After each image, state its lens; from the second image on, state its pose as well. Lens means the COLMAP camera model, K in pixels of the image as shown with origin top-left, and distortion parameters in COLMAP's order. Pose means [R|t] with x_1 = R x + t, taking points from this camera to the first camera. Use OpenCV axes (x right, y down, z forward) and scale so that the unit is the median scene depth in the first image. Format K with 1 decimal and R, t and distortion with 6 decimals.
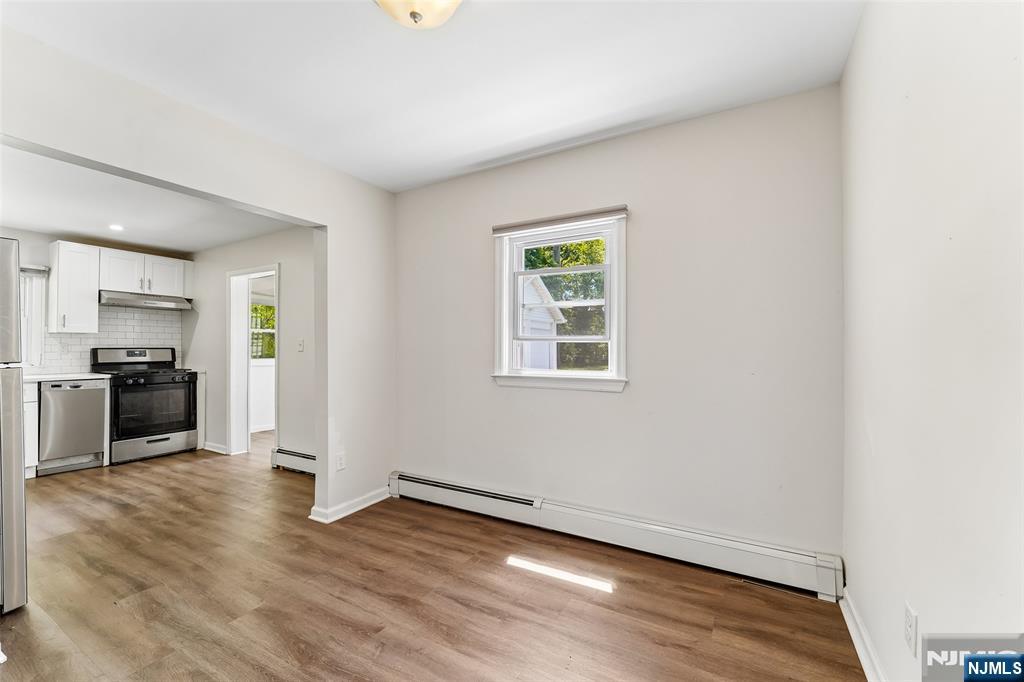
lens RADIAL K [[417.2, 0, 508.7], [0, 417.2, 348.3], [0, 0, 1]] dist [-0.005828, -0.000587]
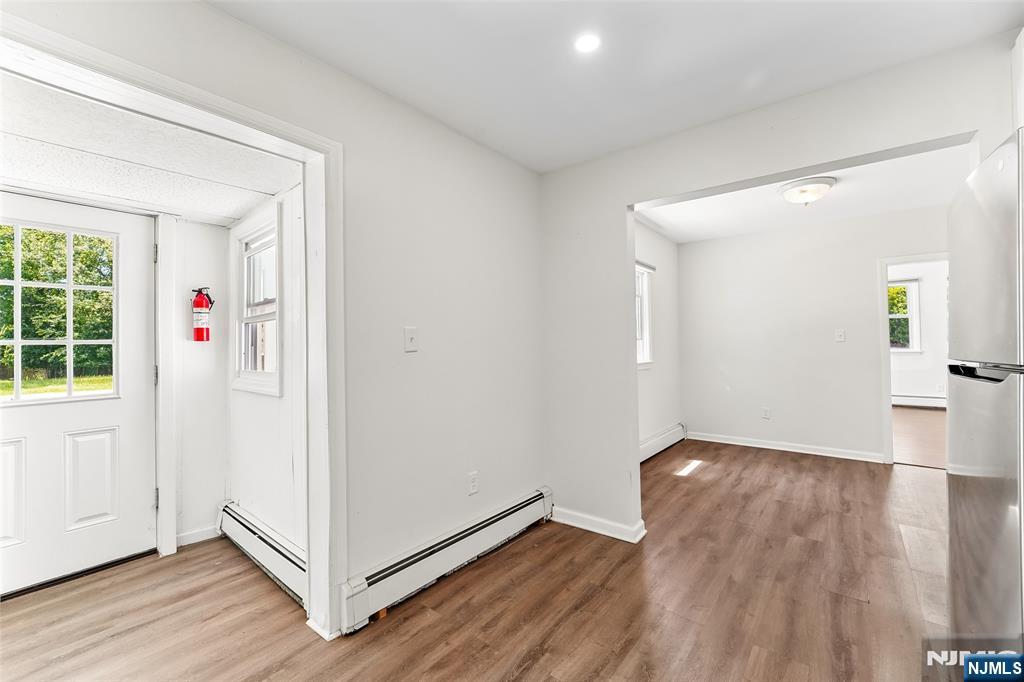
lens RADIAL K [[417.2, 0, 513.0], [0, 417.2, 336.8], [0, 0, 1]] dist [-0.005828, -0.000587]
pose [[0.158886, 0.019020, 0.987114, -1.556656], [0.005884, 0.999778, -0.020211, -0.000482], [-0.987279, 0.009019, 0.158739, 1.258149]]
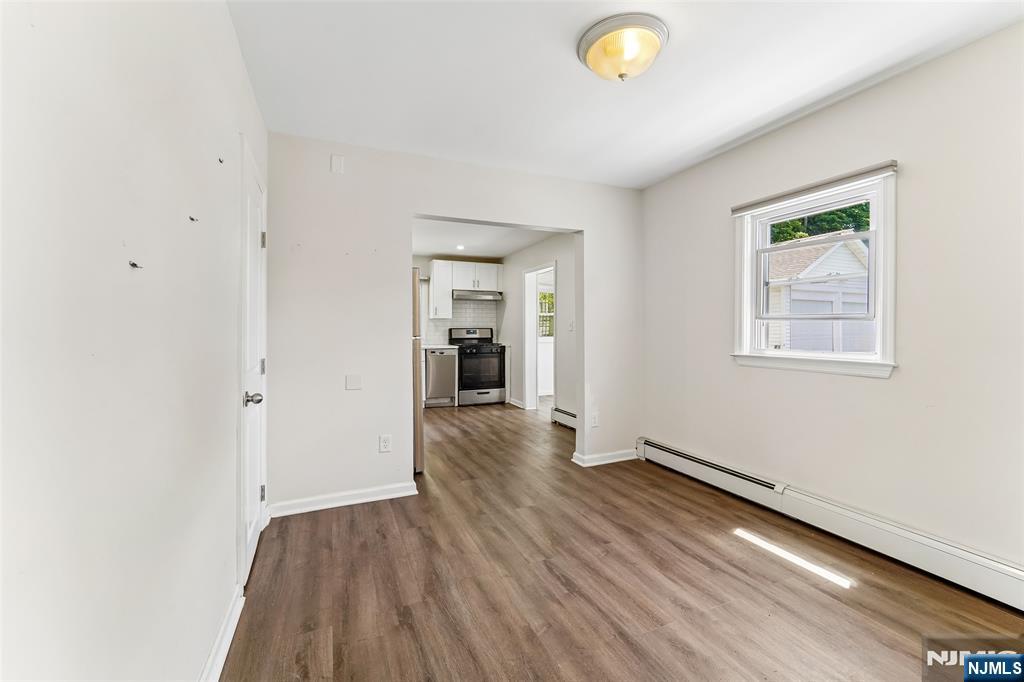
lens RADIAL K [[417.2, 0, 508.0], [0, 417.2, 343.9], [0, 0, 1]] dist [-0.005828, -0.000587]
pose [[0.796885, 0.021352, -0.603754, 0.149955], [0.000943, 0.999330, 0.036586, 0.001864], [0.604130, -0.029724, 0.796331, -0.147694]]
